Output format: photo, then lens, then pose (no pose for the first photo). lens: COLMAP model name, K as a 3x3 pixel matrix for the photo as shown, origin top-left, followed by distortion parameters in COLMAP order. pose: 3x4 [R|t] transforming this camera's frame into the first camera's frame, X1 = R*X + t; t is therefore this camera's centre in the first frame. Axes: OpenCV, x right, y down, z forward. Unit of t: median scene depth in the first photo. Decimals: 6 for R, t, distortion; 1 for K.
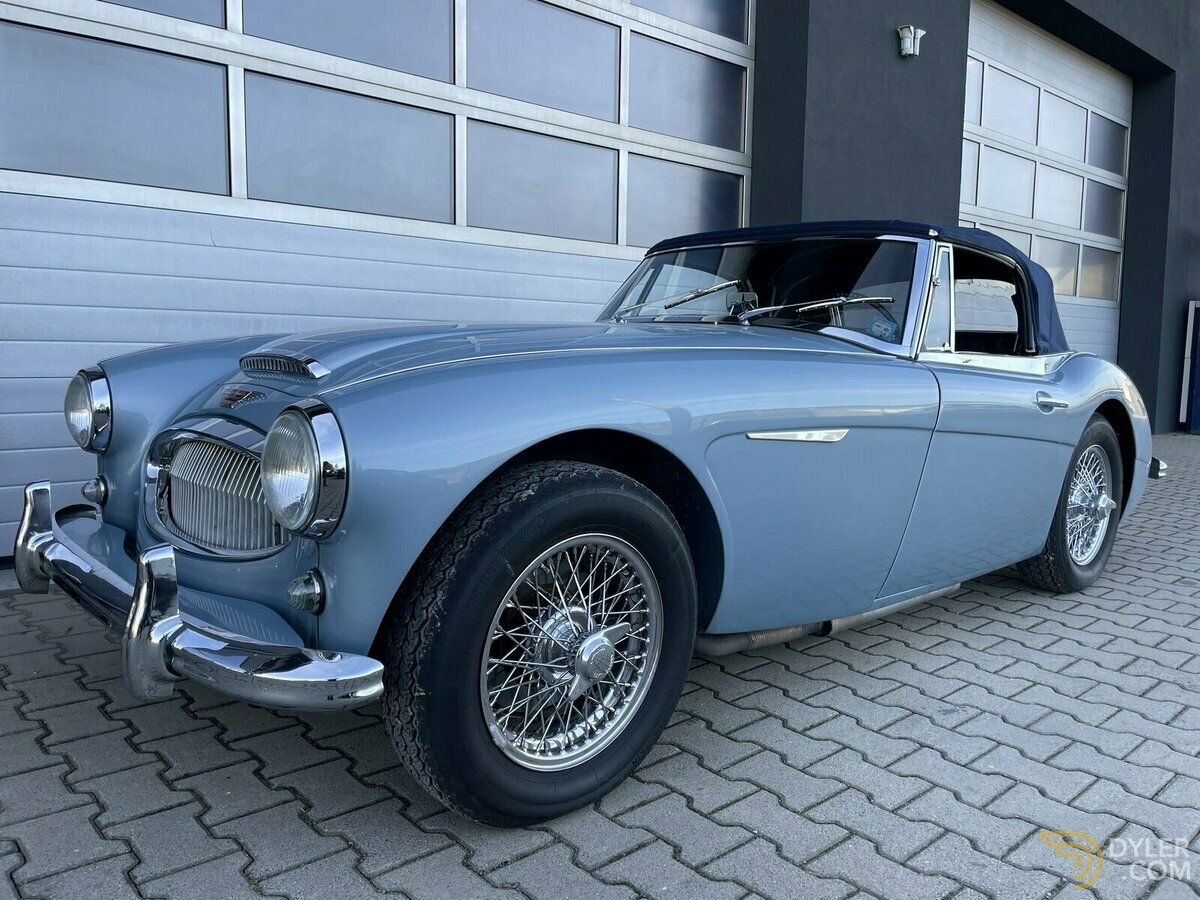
lens RADIAL K [[923.9, 0, 603.1], [0, 923.9, 448.0], [0, 0, 1]] dist [0.084179, -0.117453]
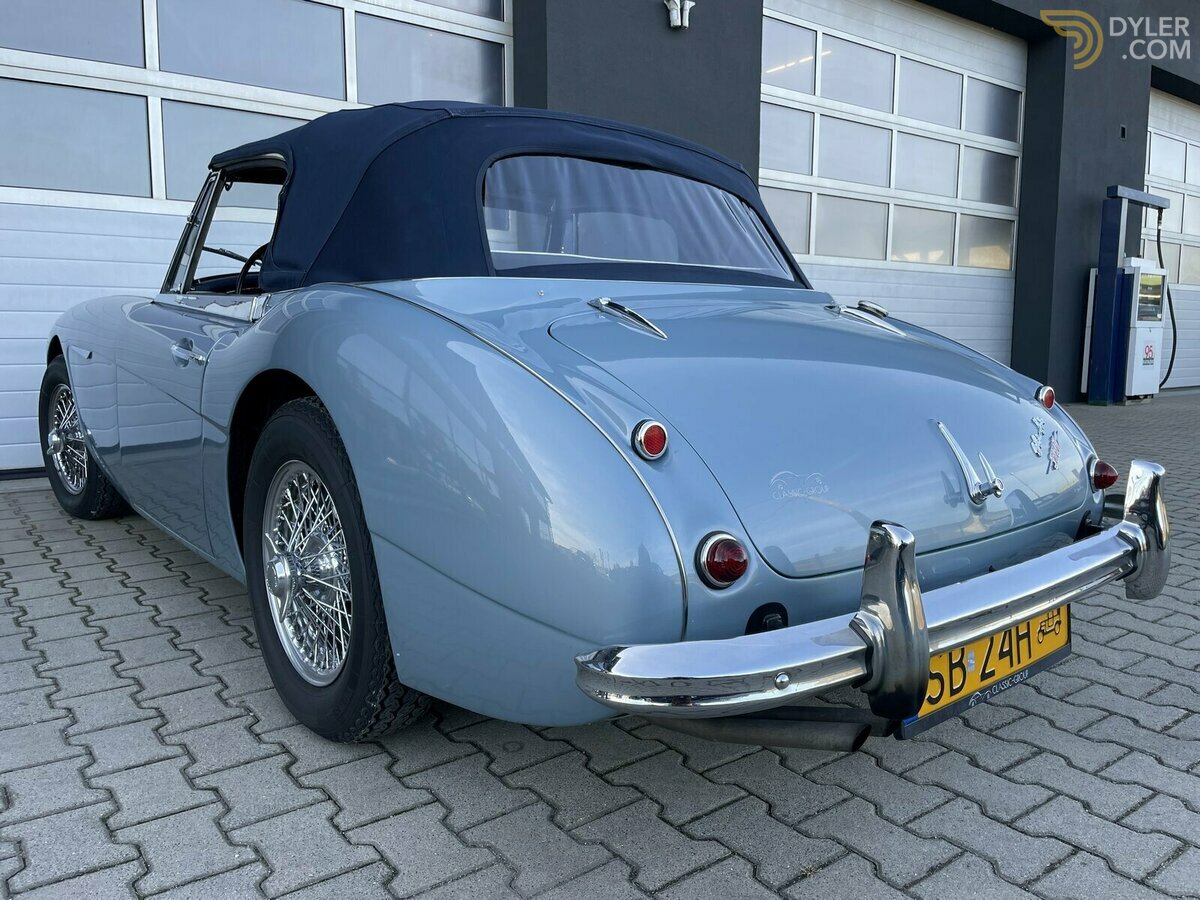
lens RADIAL K [[917.2, 0, 617.4], [0, 917.2, 471.3], [0, 0, 1]] dist [0.080200, -0.107824]
pose [[0.996797, 0.003338, -0.079901, 0.701089], [-0.000027, 0.999142, 0.041409, 0.049471], [0.079970, -0.041274, 0.995942, -0.075495]]
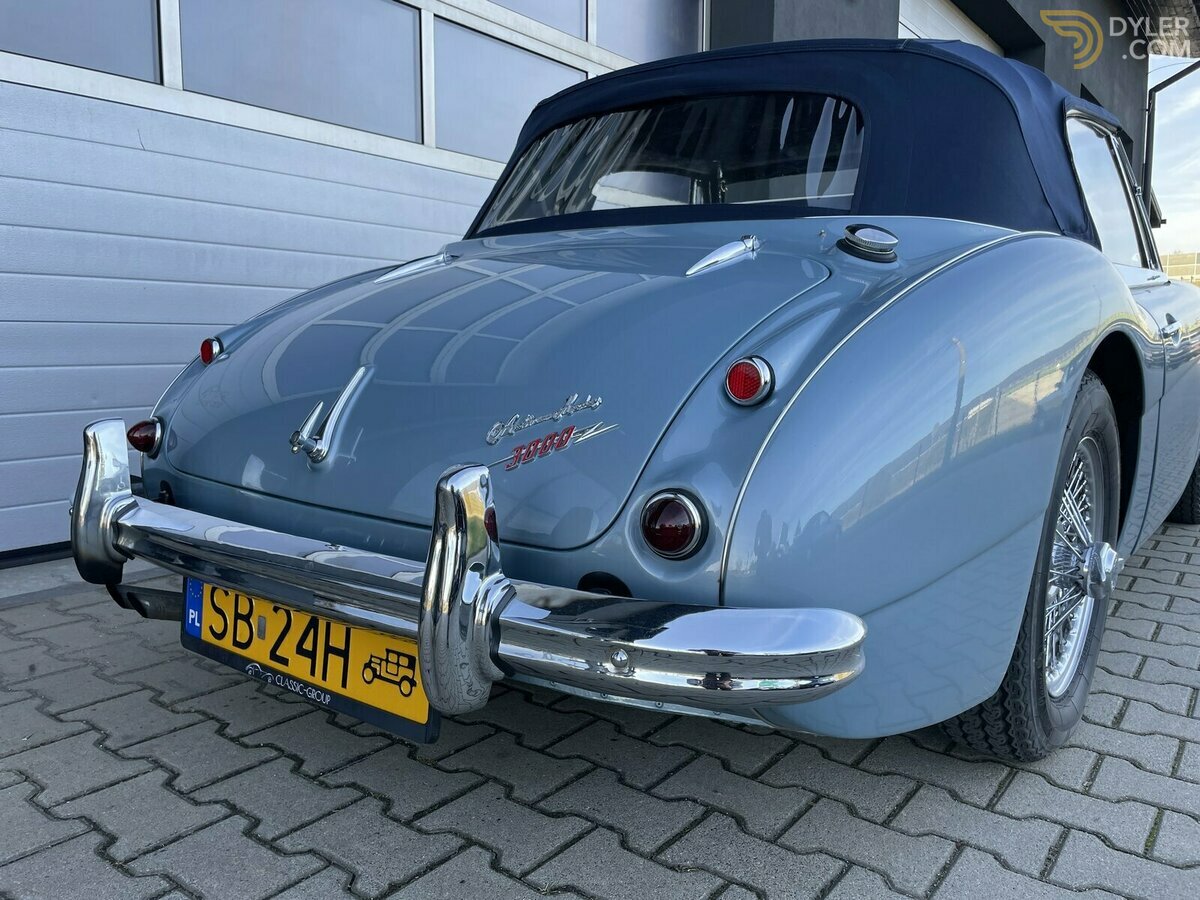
lens RADIAL K [[938.1, 0, 592.2], [0, 938.1, 446.1], [0, 0, 1]] dist [0.078619, -0.116660]
pose [[0.982636, -0.036037, 0.182008, -0.260895], [0.035691, 0.999349, 0.005178, 0.039709], [-0.182076, 0.001408, 0.983283, 0.228688]]
